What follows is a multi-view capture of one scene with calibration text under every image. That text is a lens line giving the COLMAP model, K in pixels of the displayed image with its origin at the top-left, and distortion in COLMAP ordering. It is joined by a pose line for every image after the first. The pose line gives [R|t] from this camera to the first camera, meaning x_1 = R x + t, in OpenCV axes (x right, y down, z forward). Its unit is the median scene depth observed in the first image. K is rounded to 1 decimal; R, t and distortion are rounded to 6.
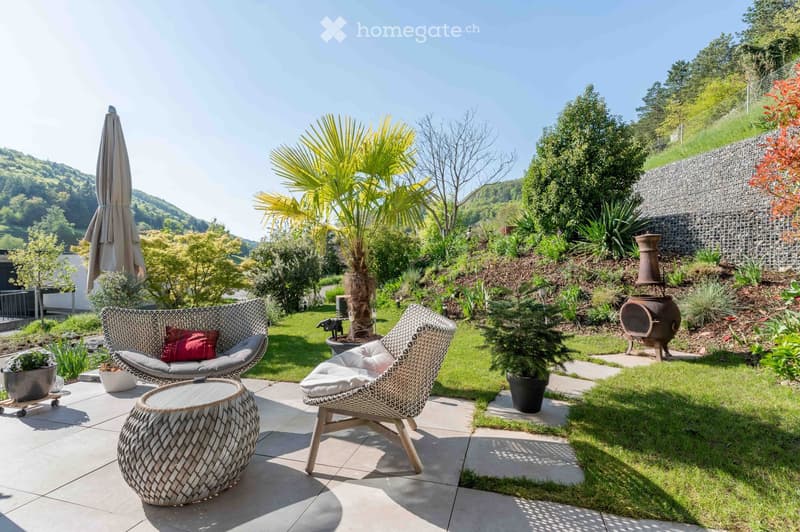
lens RADIAL K [[377.9, 0, 400.0], [0, 377.9, 266.0], [0, 0, 1]] dist [-0.000974, -0.000043]
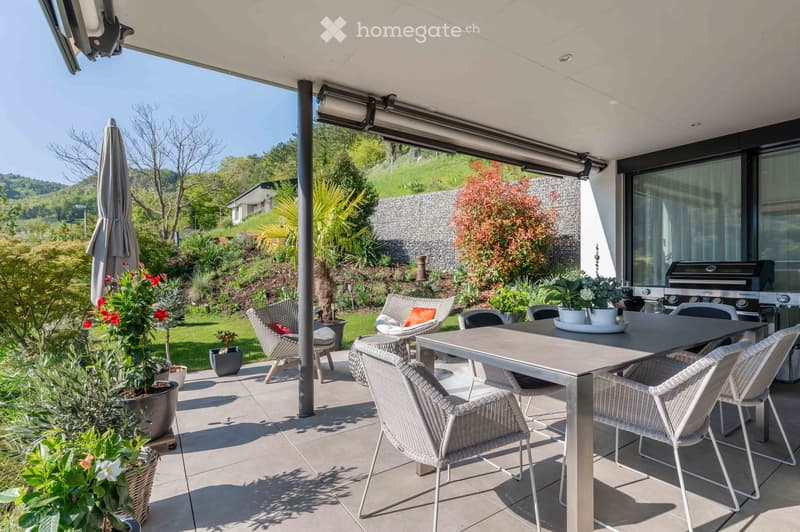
lens RADIAL K [[377.9, 0, 400.0], [0, 377.9, 266.0], [0, 0, 1]] dist [-0.000974, -0.000043]
pose [[0.642685, -0.002702, 0.766126, -0.590738], [0.003004, 0.999995, 0.001007, -0.019280], [-0.766125, 0.001655, 0.642690, -0.122354]]
